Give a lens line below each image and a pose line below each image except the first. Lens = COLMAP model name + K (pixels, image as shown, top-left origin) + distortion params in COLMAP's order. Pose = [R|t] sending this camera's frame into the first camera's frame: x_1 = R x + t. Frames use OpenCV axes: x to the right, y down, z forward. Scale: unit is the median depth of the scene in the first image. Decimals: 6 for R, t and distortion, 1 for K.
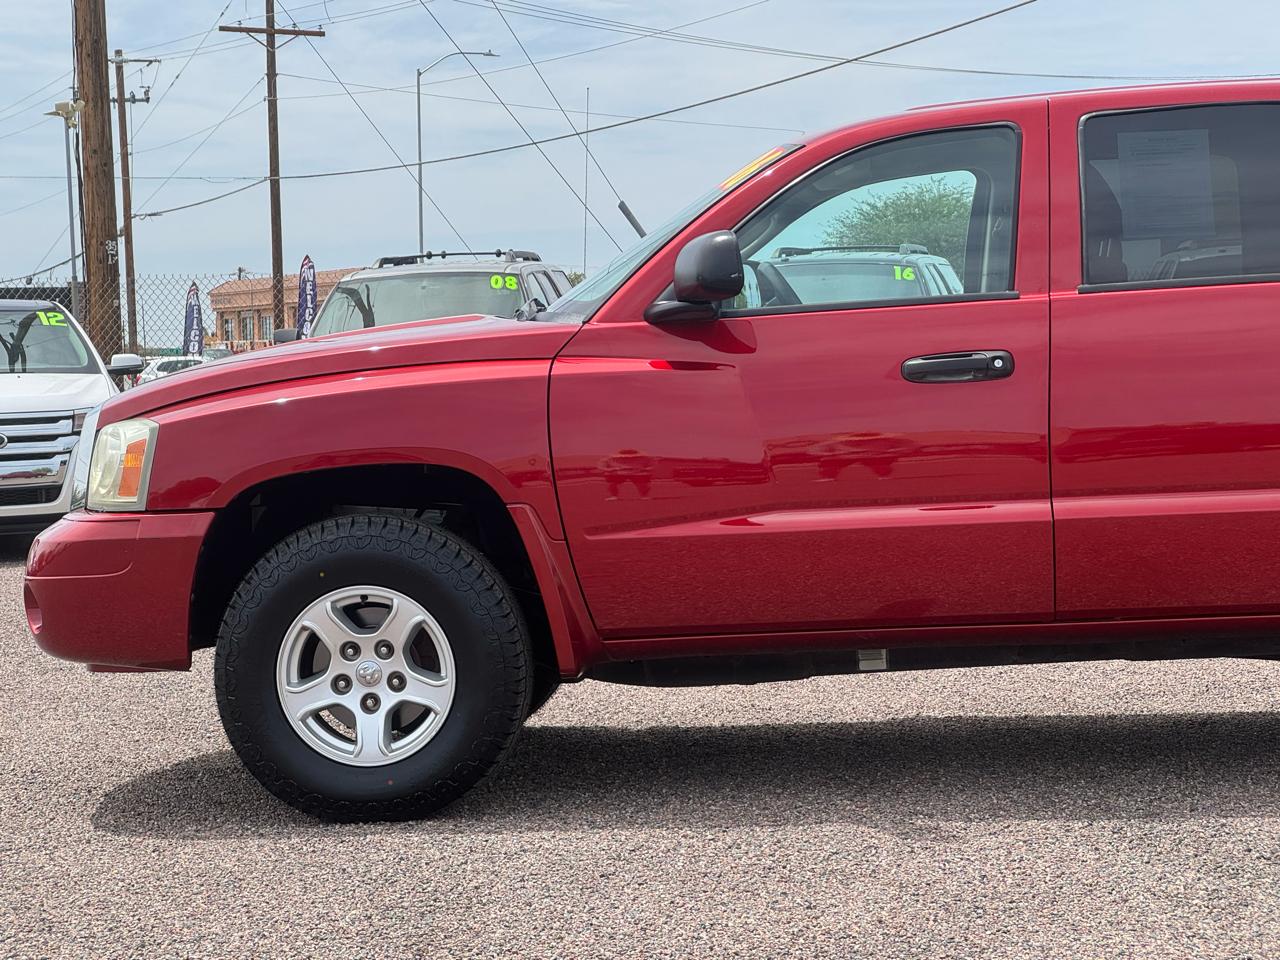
lens RADIAL K [[2877.9, 0, 617.8], [0, 2877.9, 443.5], [0, 0, 1]] dist [-0.092152, 4.116796]
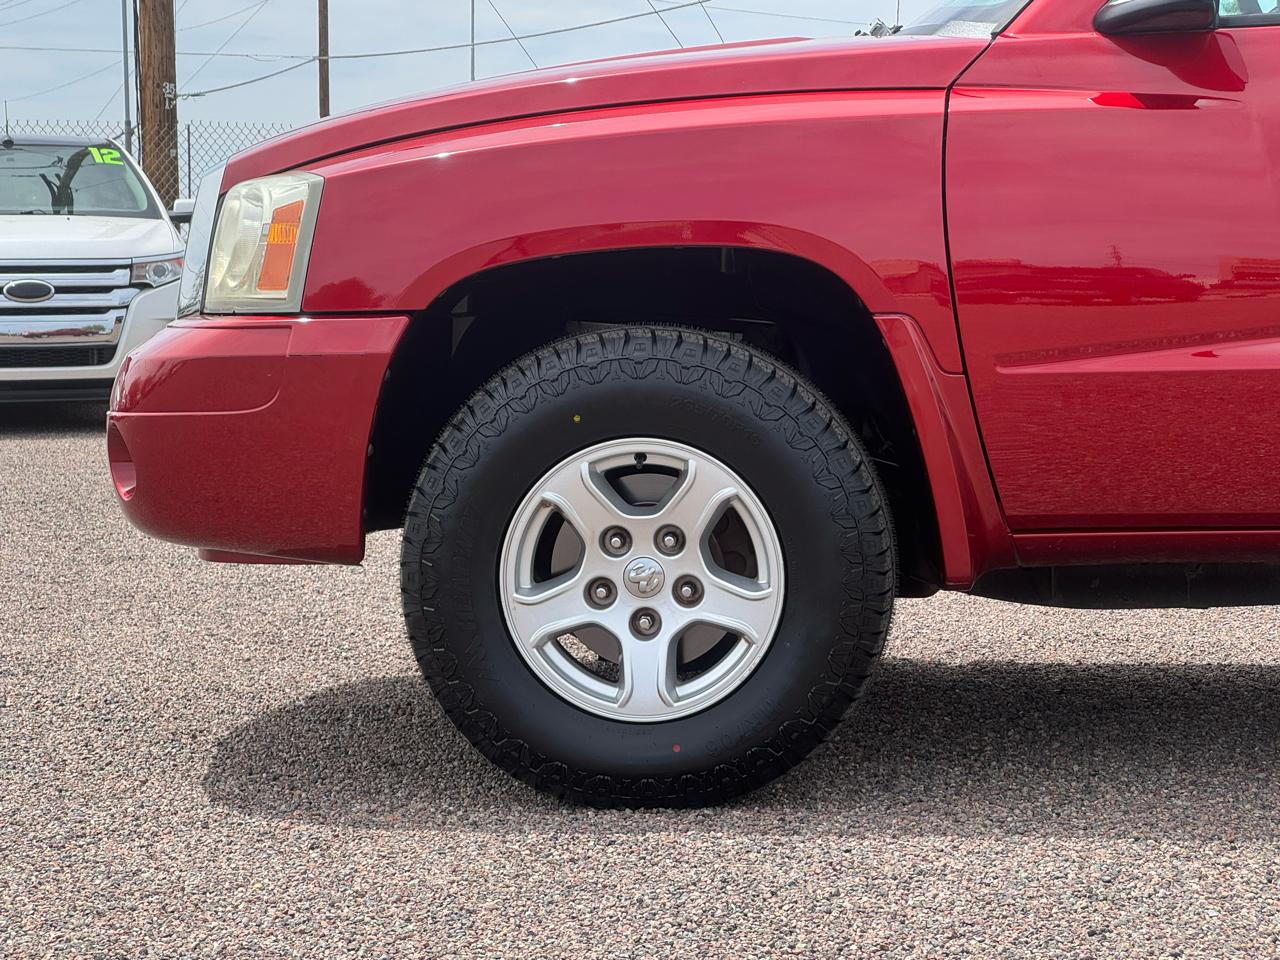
lens RADIAL K [[2921.7, 0, 616.7], [0, 2921.7, 414.0], [0, 0, 1]] dist [-0.602046, 12.787680]
pose [[0.999600, 0.025681, -0.011863, -0.085756], [-0.025405, 0.999417, 0.022825, 0.029429], [0.012442, -0.022515, 0.999669, 0.356680]]
